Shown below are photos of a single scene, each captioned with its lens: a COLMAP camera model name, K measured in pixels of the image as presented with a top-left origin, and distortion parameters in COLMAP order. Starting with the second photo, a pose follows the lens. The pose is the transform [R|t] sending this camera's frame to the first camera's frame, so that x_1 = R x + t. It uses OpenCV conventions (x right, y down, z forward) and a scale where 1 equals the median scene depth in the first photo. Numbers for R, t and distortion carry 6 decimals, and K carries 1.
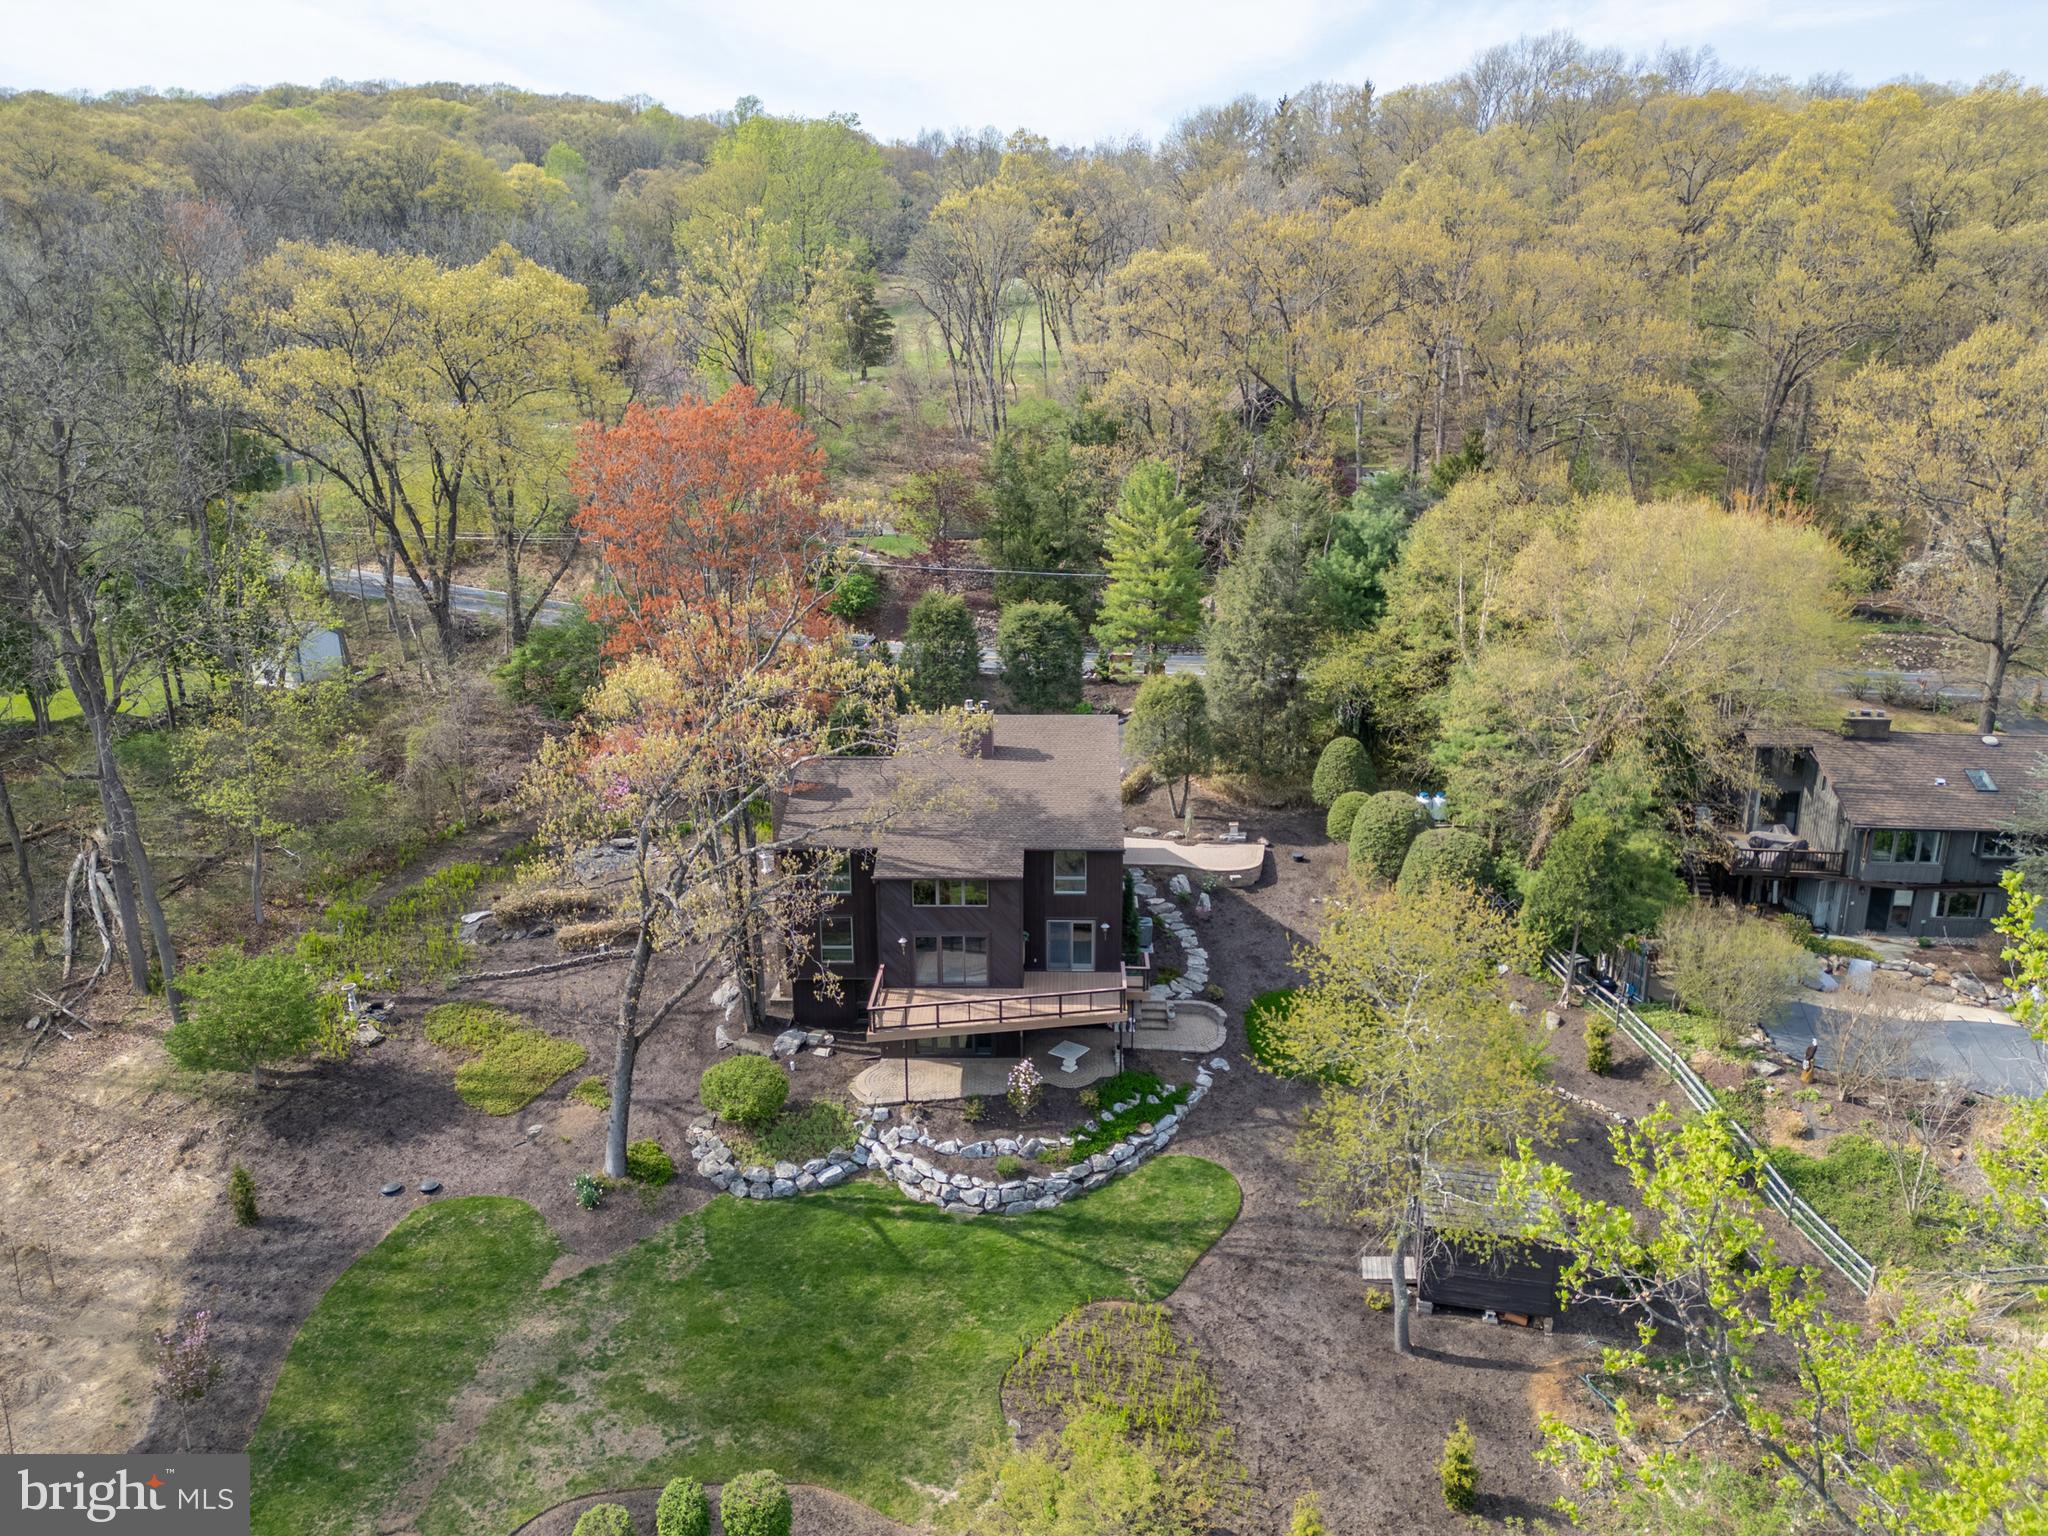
lens RADIAL K [[1443.0, 0, 1024.0], [0, 1443.0, 768.0], [0, 0, 1]] dist [0.047191, -0.000808]
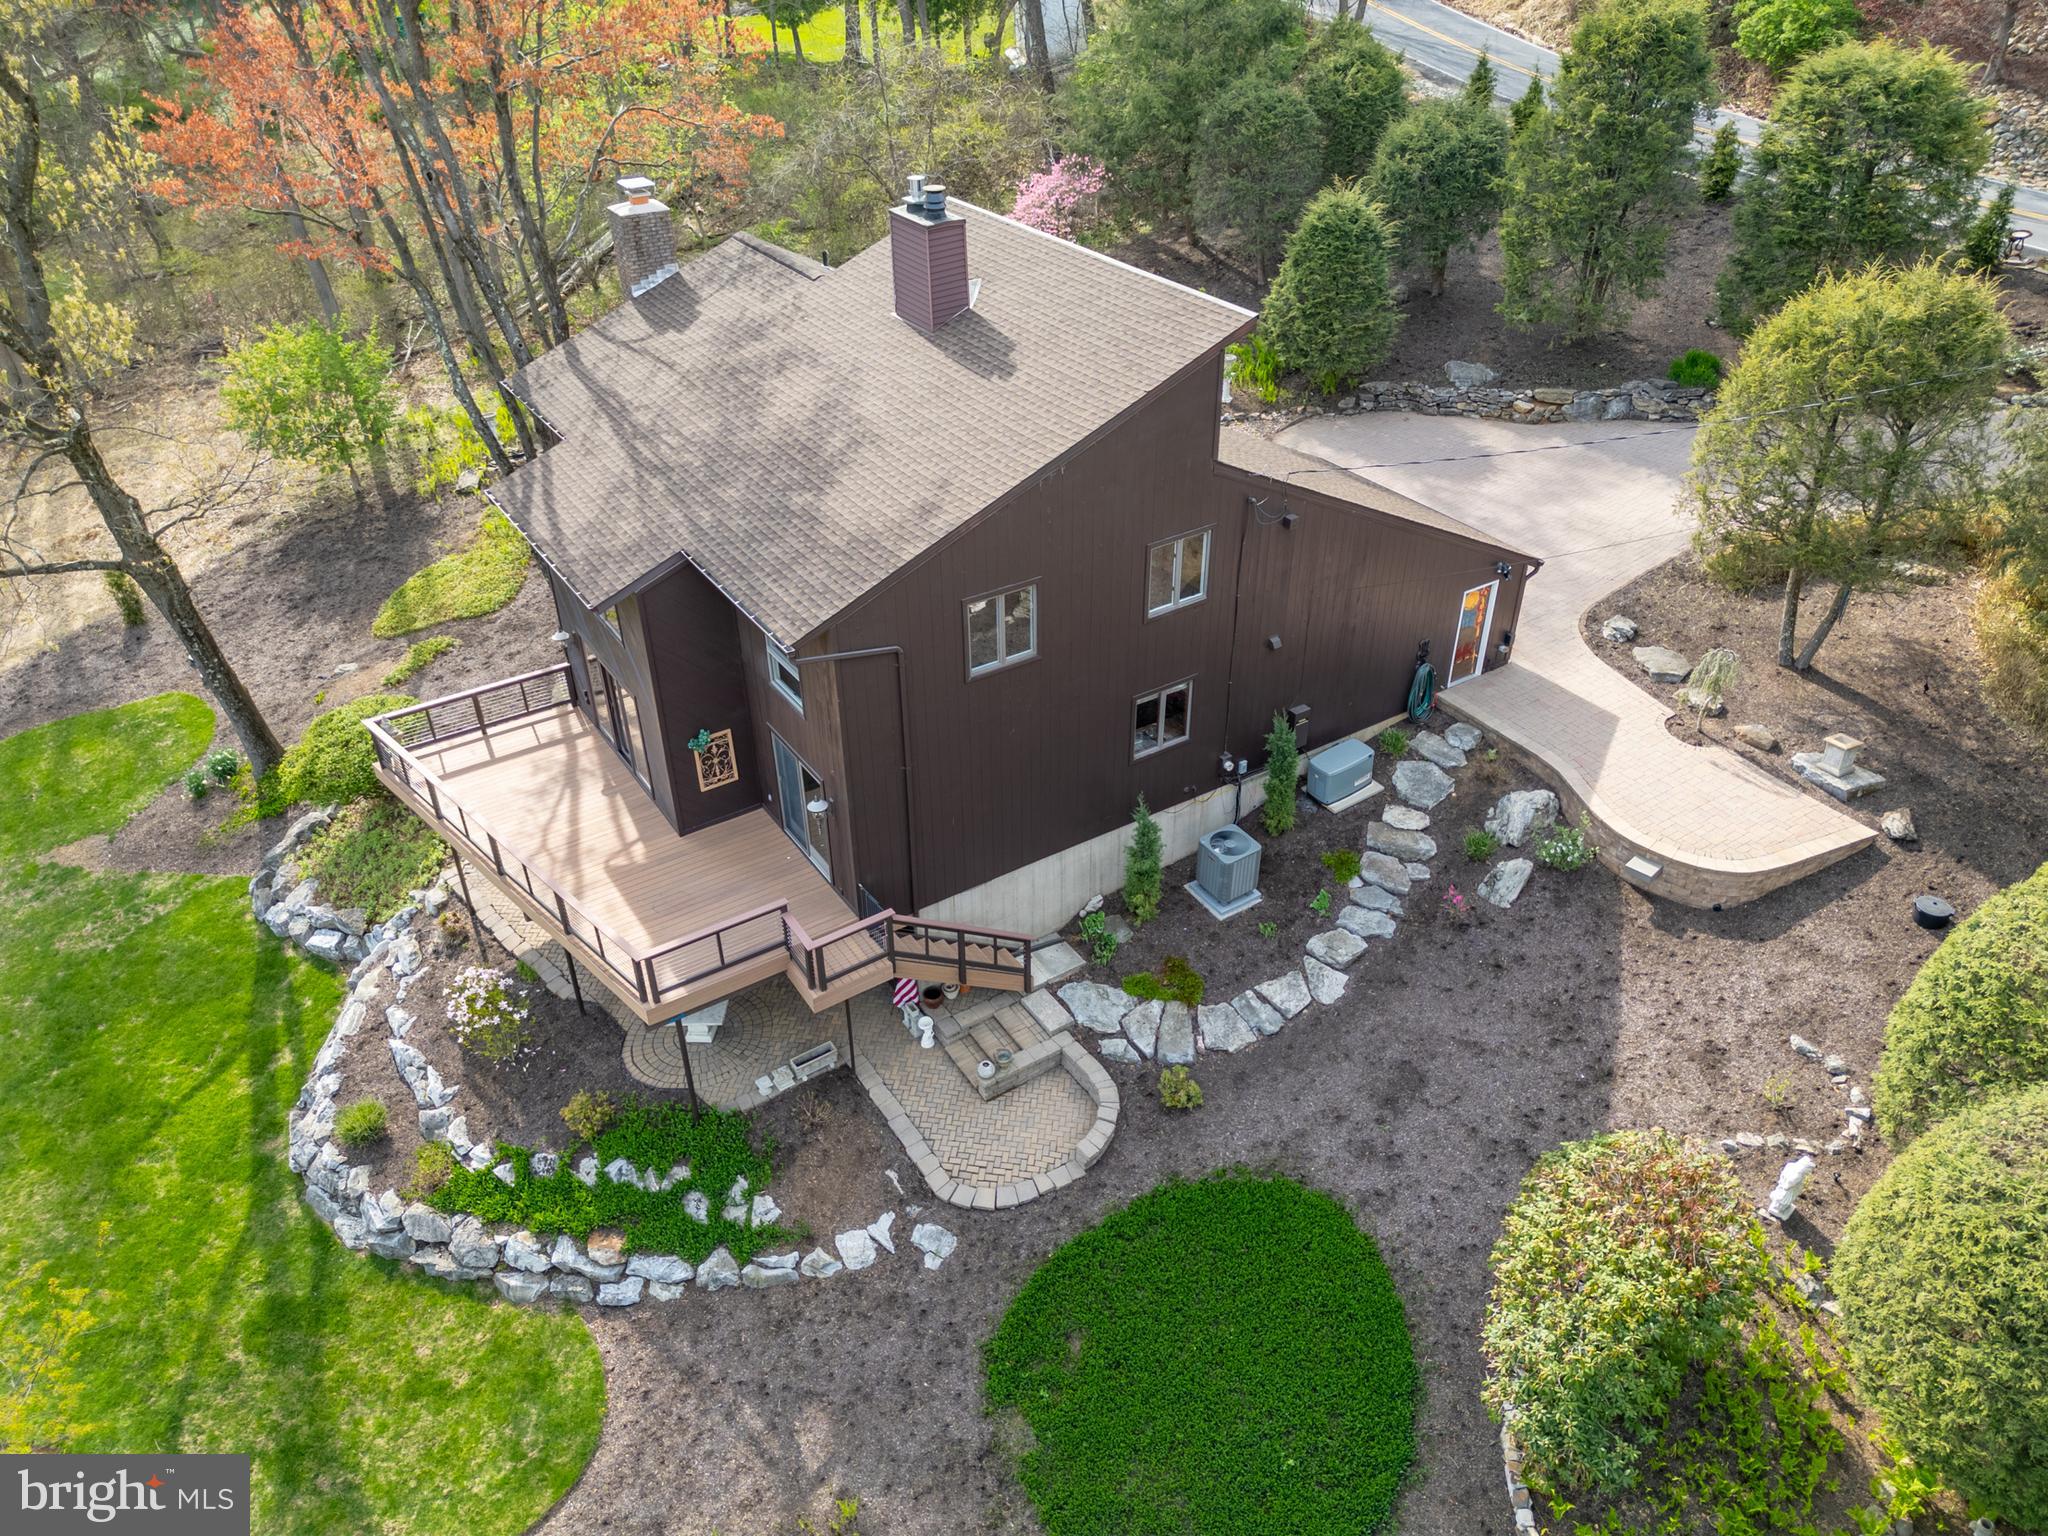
lens RADIAL K [[1443.0, 0, 1024.0], [0, 1443.0, 768.0], [0, 0, 1]] dist [0.047191, -0.000808]
pose [[0.558734, 0.462685, -0.688287, 0.390732], [-0.207652, 0.881526, 0.424019, -0.091517], [0.802931, -0.093989, 0.588616, 0.857409]]
